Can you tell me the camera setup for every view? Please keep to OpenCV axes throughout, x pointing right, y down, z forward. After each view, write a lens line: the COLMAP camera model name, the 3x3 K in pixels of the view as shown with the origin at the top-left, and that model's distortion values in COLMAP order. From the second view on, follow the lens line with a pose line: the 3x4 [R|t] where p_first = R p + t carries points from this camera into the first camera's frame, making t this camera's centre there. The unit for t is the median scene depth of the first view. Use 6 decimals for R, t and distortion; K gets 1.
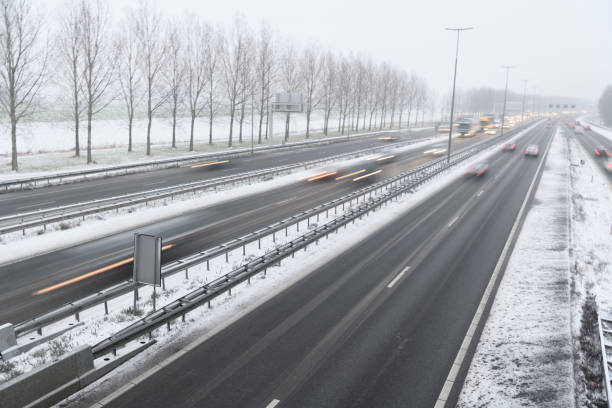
lens RADIAL K [[542.1, 0, 305.2], [0, 542.1, 201.2], [0, 0, 1]] dist [-0.006907, -0.004638]
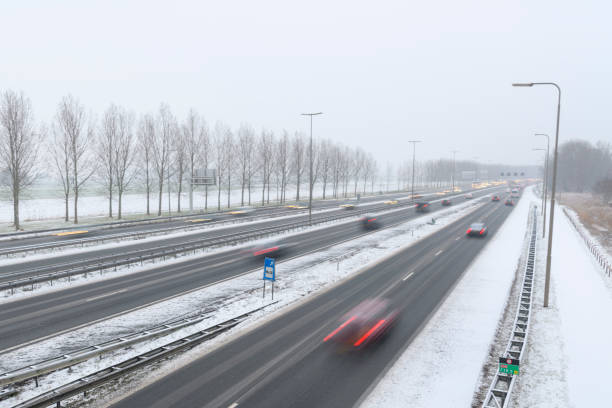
lens RADIAL K [[503.9, 0, 290.3], [0, 503.9, 241.0], [0, 0, 1]] dist [0.004888, 0.003201]
pose [[0.999309, -0.021633, -0.030225, 0.391624], [0.019956, 0.998302, -0.054717, 0.044464], [0.031358, 0.054076, 0.998044, -0.179476]]
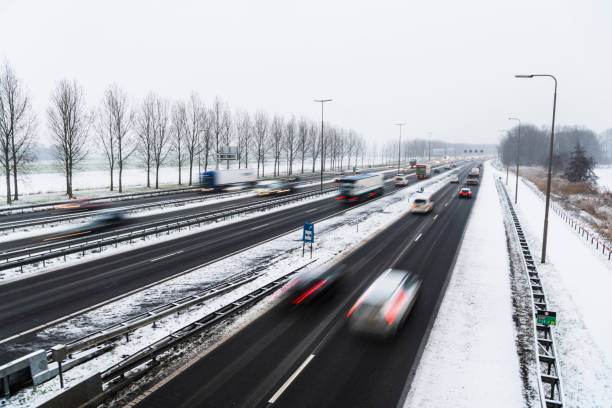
lens RADIAL K [[415.8, 0, 307.5], [0, 415.8, 203.7], [0, 0, 1]] dist [0.005802, -0.000371]
pose [[0.999606, -0.025093, 0.012595, 0.328142], [0.025796, 0.997915, -0.059161, 0.037491], [-0.011084, 0.059463, 0.998169, -0.154078]]
